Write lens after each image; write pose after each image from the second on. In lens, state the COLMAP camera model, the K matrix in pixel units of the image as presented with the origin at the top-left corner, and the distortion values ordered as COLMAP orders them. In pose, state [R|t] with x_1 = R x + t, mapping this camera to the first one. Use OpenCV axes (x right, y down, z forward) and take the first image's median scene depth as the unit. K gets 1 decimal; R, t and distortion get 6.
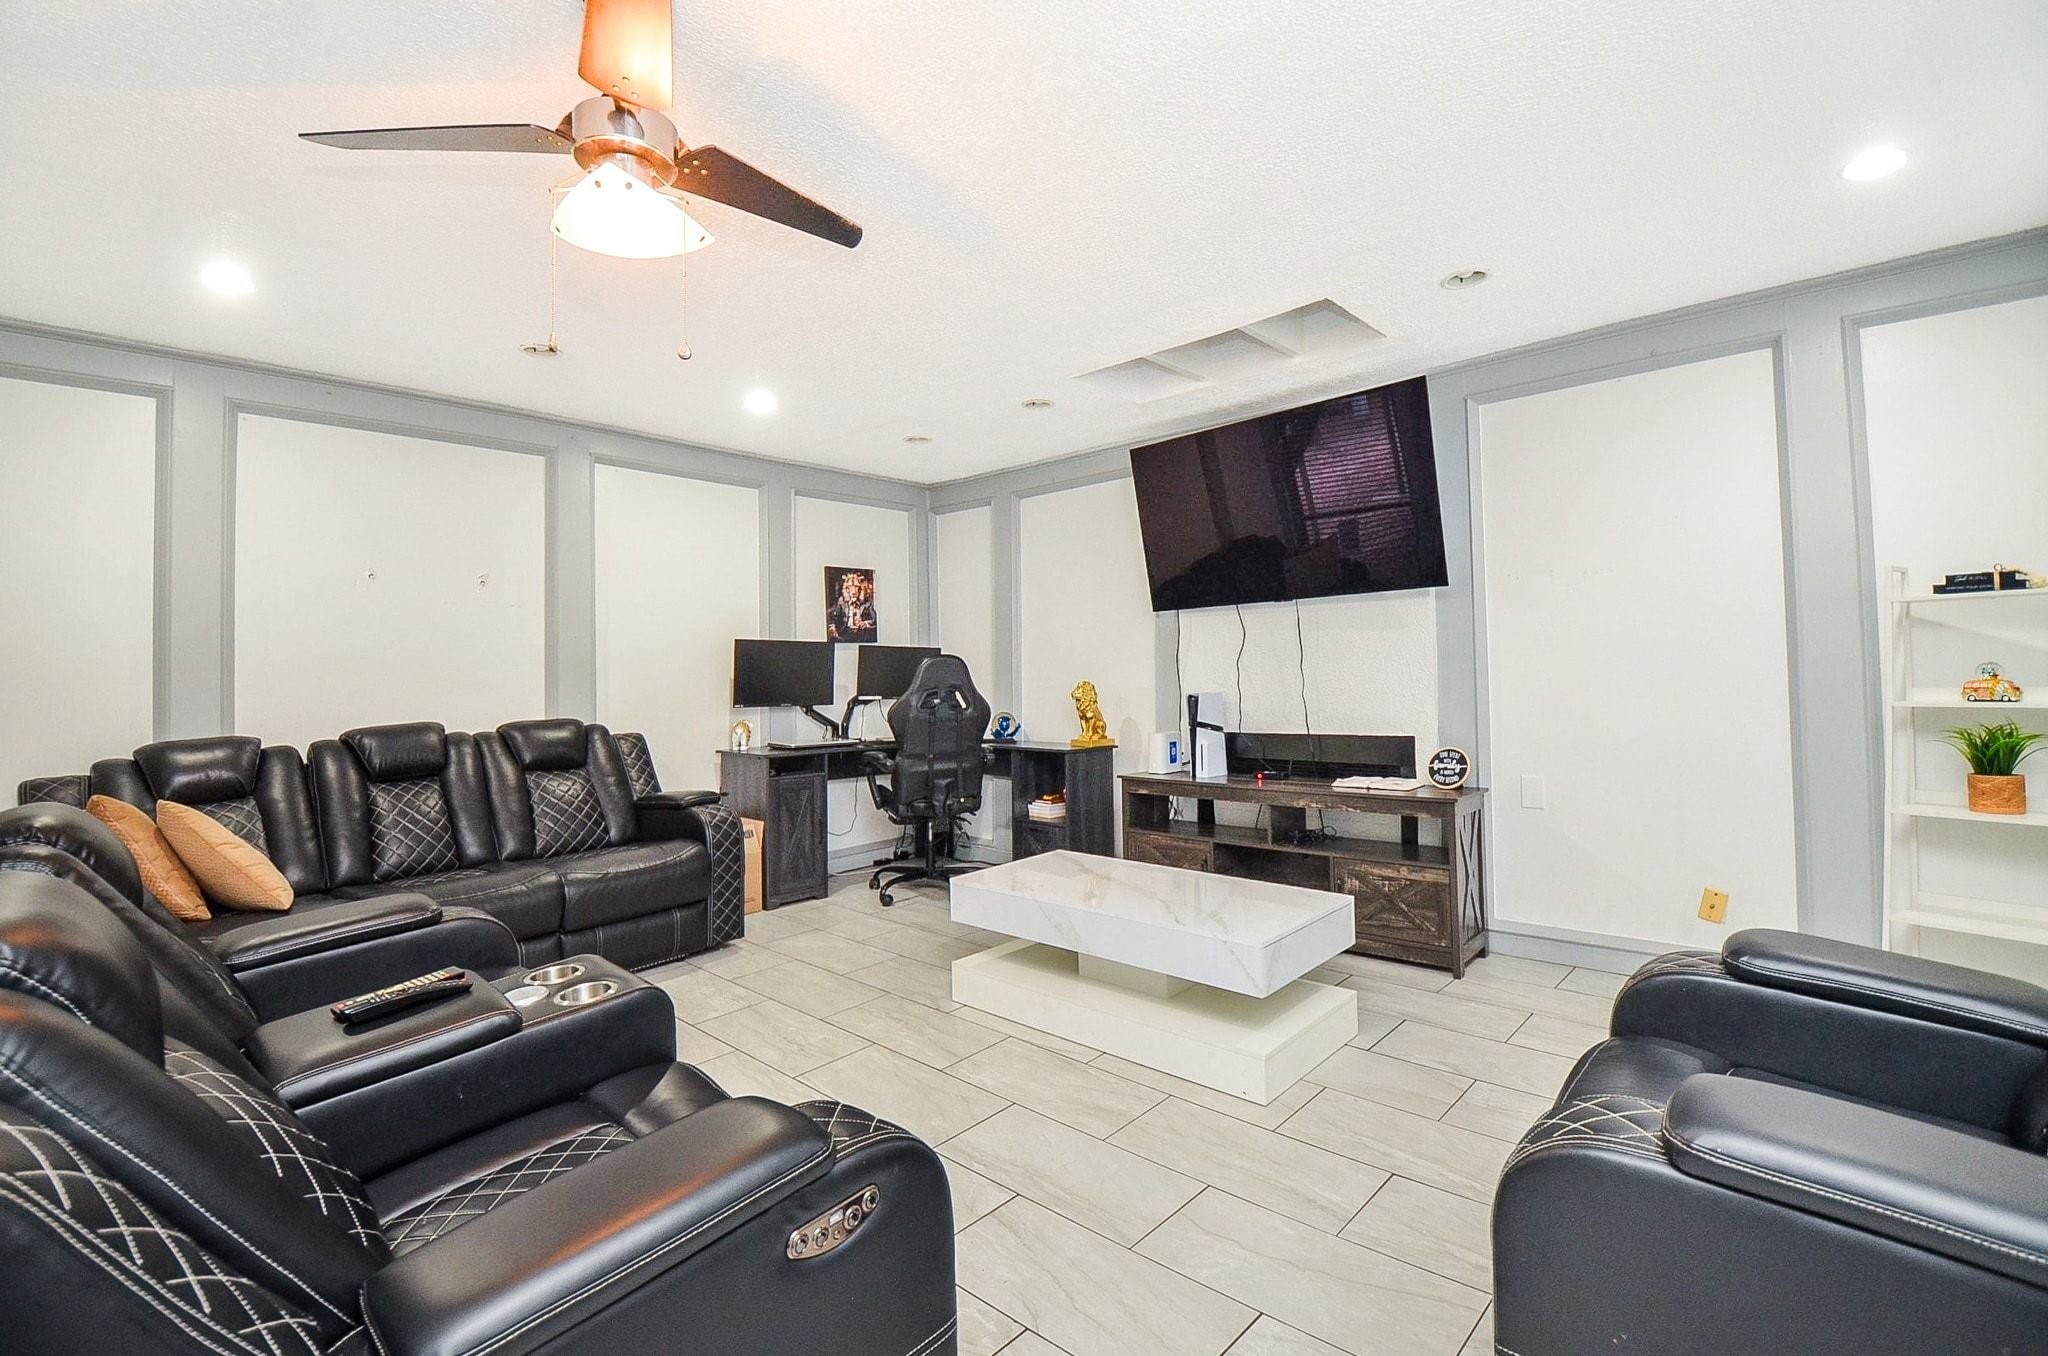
lens RADIAL K [[904.0, 0, 1024.0], [0, 904.0, 678.0], [0, 0, 1]] dist [-0.018351, -0.000262]
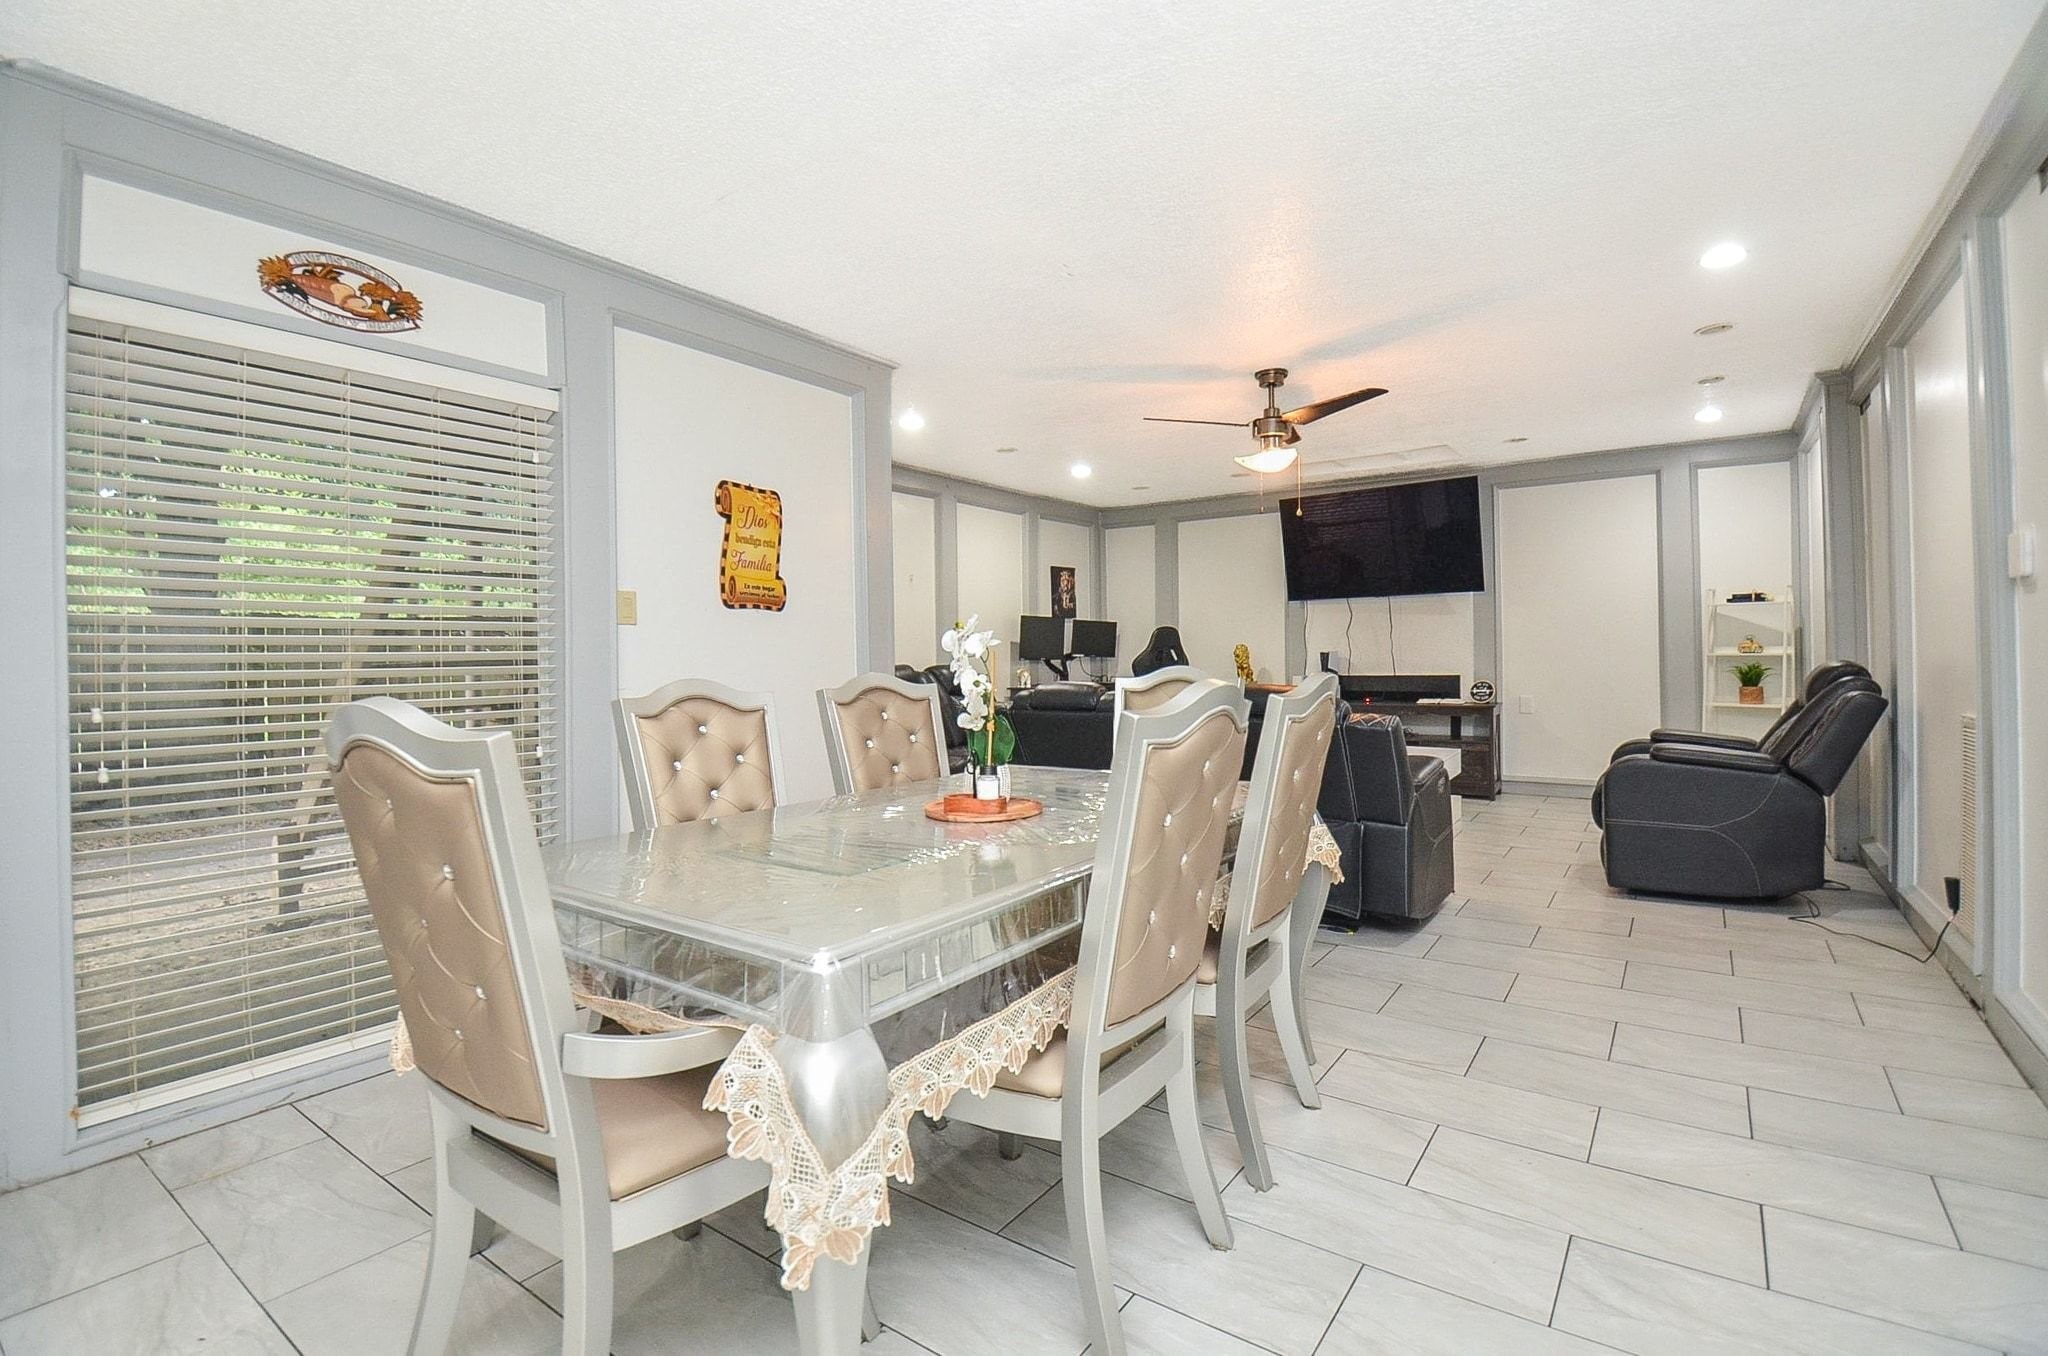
lens RADIAL K [[951.1, 0, 987.7], [0, 951.1, 668.4], [0, 0, 1]] dist [-0.000405, 0.000469]
pose [[0.994119, 0.006802, 0.108084, -0.567534], [-0.008376, 0.999865, 0.014122, 0.026451], [-0.107973, -0.014944, 0.994041, -0.623847]]
